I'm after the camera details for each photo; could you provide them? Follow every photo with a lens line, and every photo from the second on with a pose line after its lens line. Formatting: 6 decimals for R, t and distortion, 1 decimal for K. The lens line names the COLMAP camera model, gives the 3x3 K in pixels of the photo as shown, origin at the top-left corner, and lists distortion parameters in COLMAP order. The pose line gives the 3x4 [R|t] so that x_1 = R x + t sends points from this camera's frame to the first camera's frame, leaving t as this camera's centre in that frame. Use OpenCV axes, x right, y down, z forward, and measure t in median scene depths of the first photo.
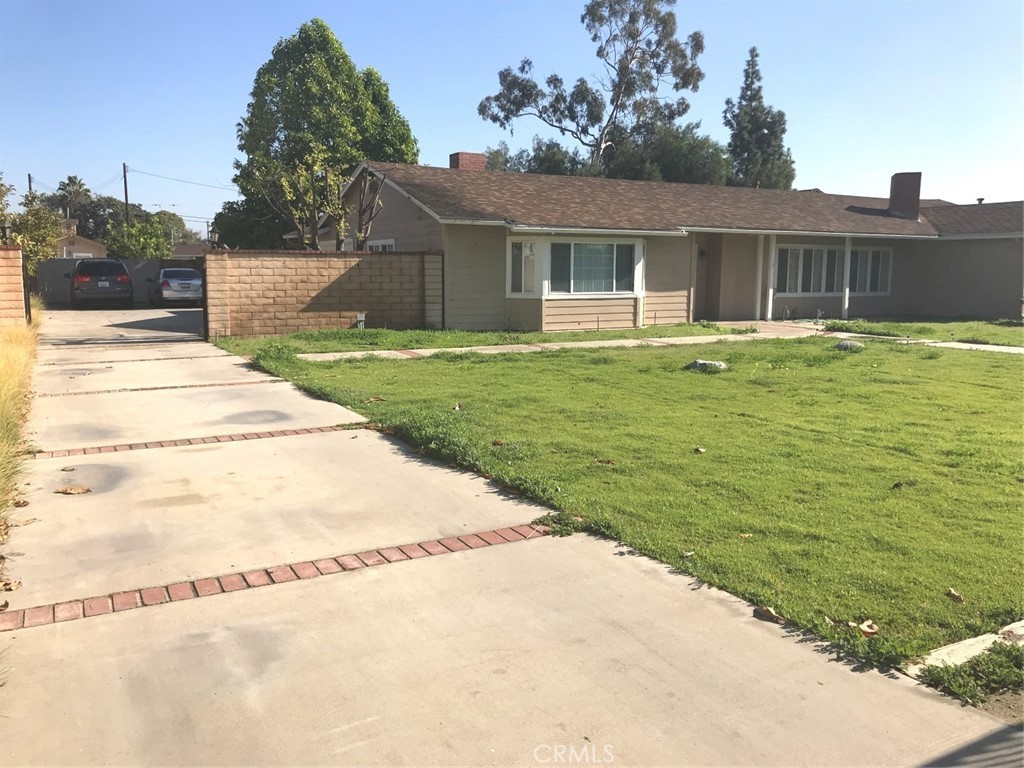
lens RADIAL K [[837.1, 0, 512.6], [0, 837.1, 388.1], [0, 0, 1]] dist [0.046758, -0.063363]
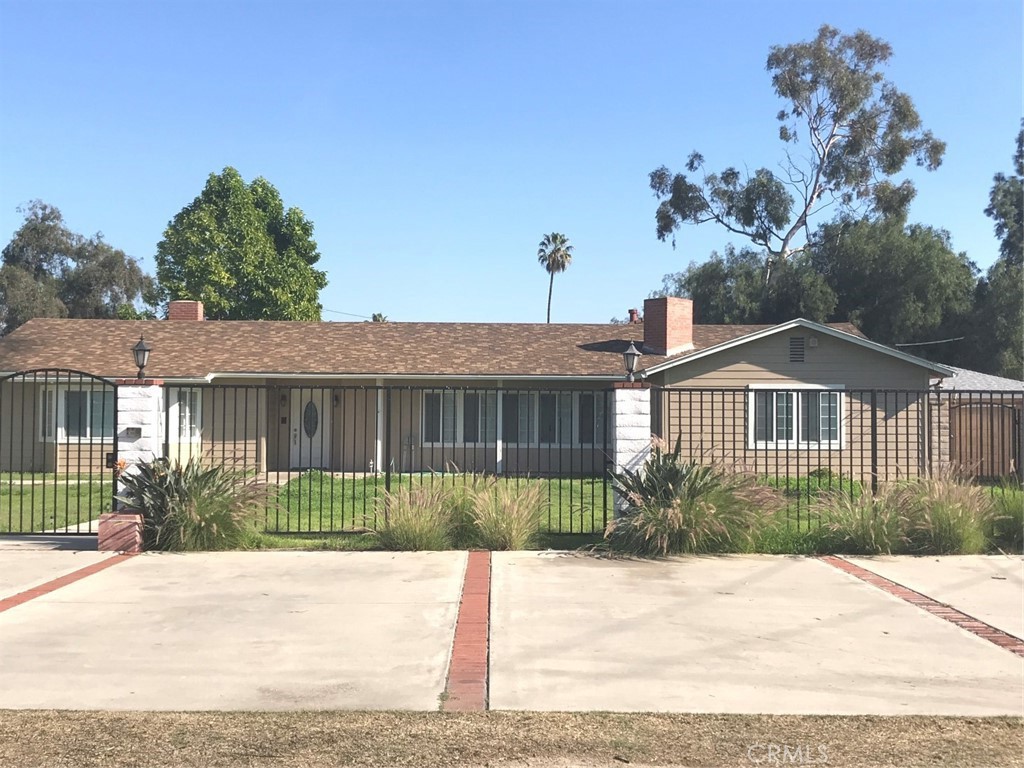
lens RADIAL K [[1227.4, 0, 518.7], [0, 1227.4, 382.5], [0, 0, 1]] dist [0.095891, 0.000000]
pose [[0.886250, -0.013991, -0.462996, 0.397543], [-0.065640, 0.985663, -0.155432, 0.007466], [0.458533, 0.168143, 0.872626, -0.036673]]
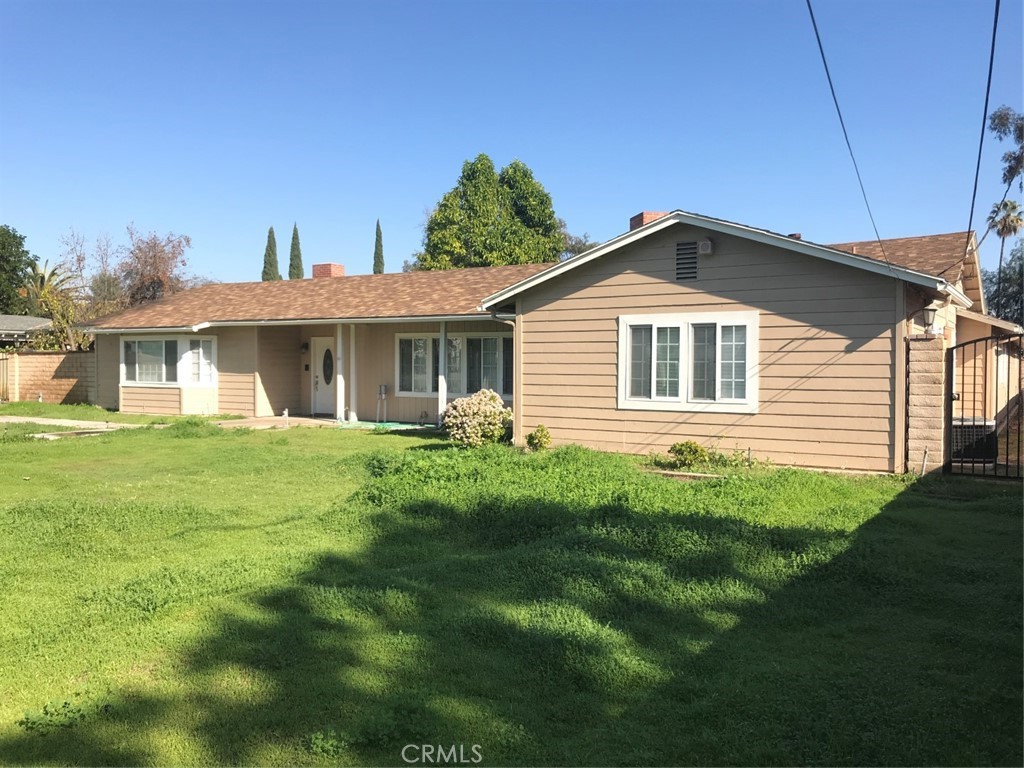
lens RADIAL K [[837.1, 0, 514.1], [0, 837.1, 378.3], [0, 0, 1]] dist [0.046758, -0.063363]
pose [[0.486005, 0.012178, -0.873871, 0.439771], [-0.126245, 0.990394, -0.056410, -0.037406], [0.864790, 0.137737, 0.482874, 0.278324]]
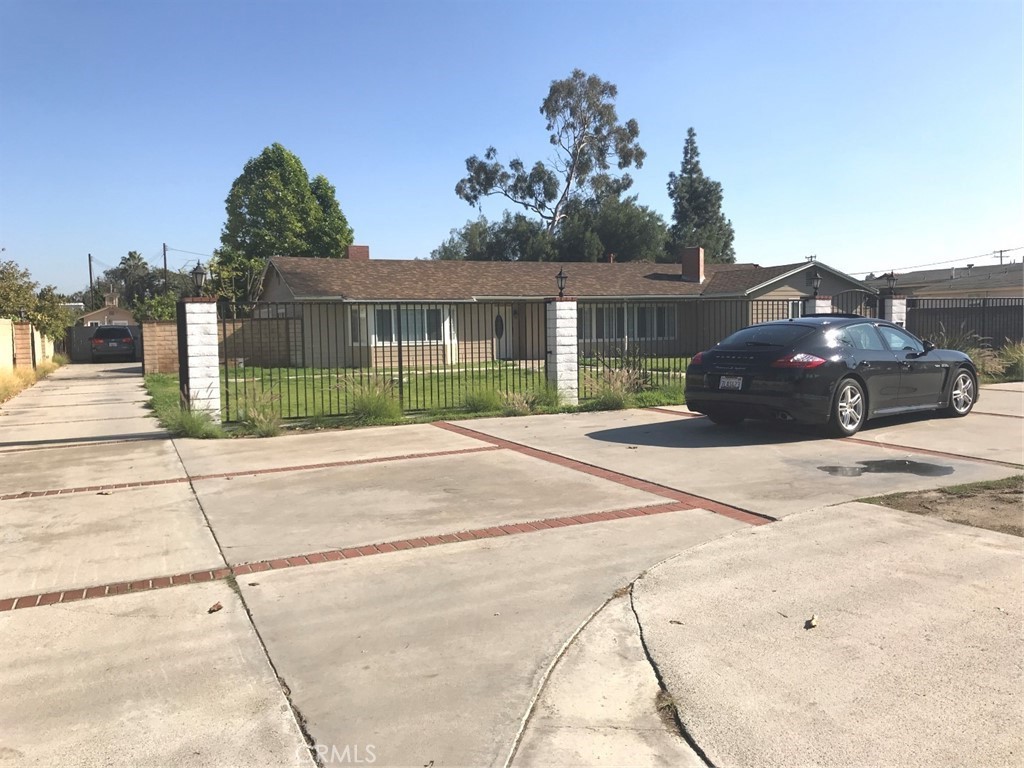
lens RADIAL K [[837.1, 0, 509.8], [0, 837.1, 395.2], [0, 0, 1]] dist [0.046758, -0.063363]
pose [[0.997158, -0.018945, -0.072925, 0.121345], [0.014858, 0.998309, -0.056192, 0.021448], [0.073866, 0.054949, 0.995753, -0.147880]]
